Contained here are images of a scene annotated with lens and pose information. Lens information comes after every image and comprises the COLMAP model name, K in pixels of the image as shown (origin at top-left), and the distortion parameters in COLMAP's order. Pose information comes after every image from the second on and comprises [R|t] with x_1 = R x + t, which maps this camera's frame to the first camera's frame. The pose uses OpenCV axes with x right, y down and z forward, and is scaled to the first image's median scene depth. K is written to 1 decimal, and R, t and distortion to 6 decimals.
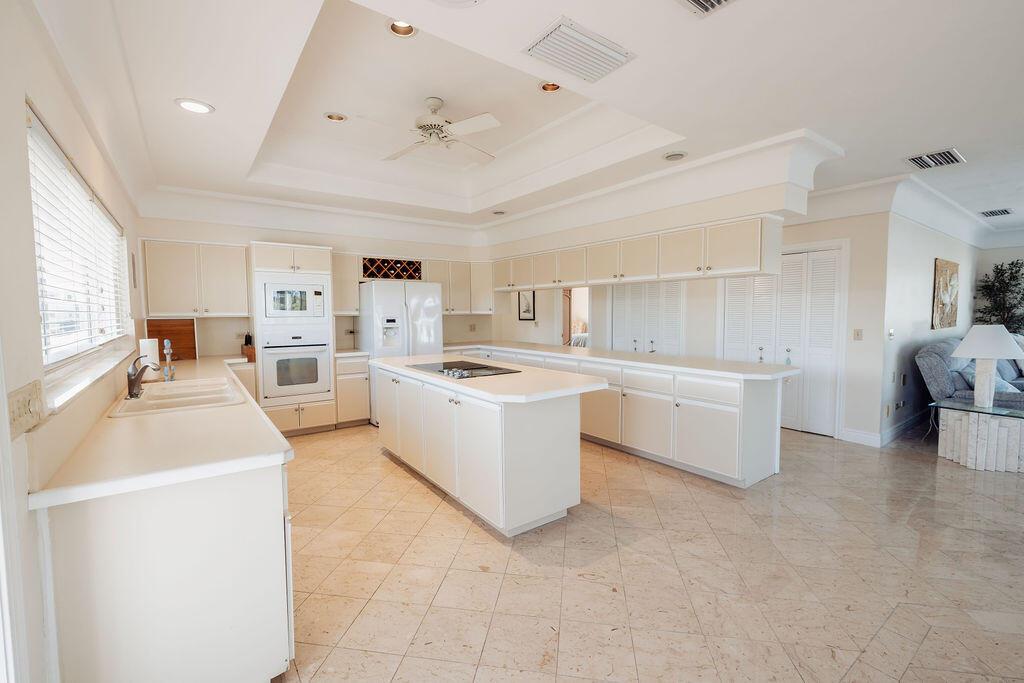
lens RADIAL K [[432.0, 0, 510.2], [0, 432.0, 343.4], [0, 0, 1]] dist [0.000655, 0.000697]
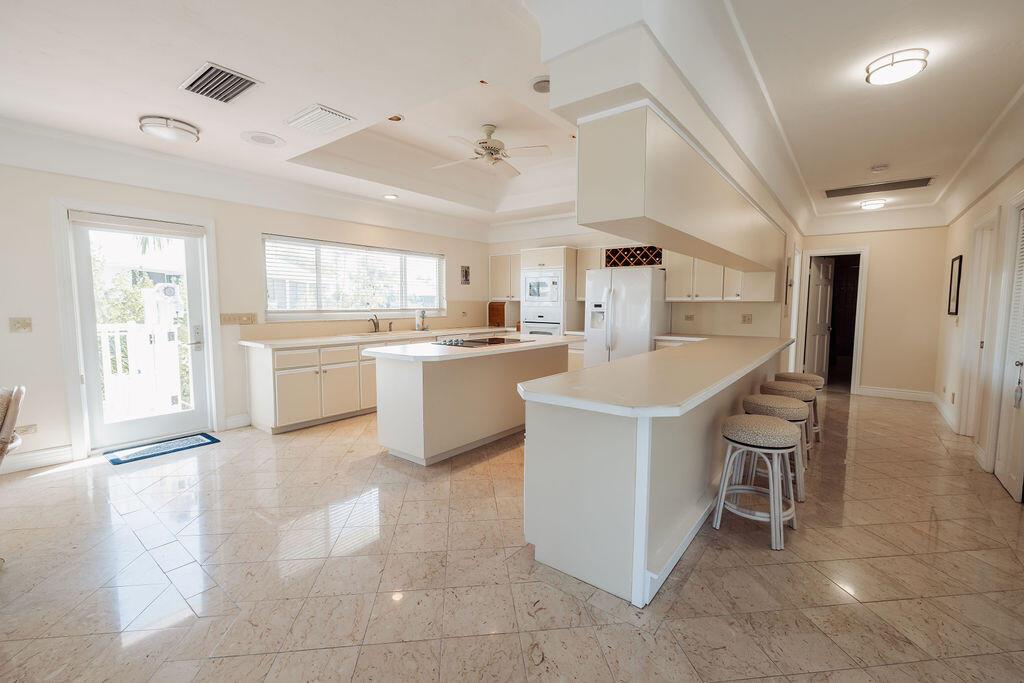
lens RADIAL K [[432.0, 0, 513.2], [0, 432.0, 341.6], [0, 0, 1]] dist [0.000655, 0.000697]
pose [[0.281817, 0.093128, -0.954938, 0.667478], [-0.077897, 0.994213, 0.073970, -0.024235], [0.956301, 0.053541, 0.287441, 0.447904]]
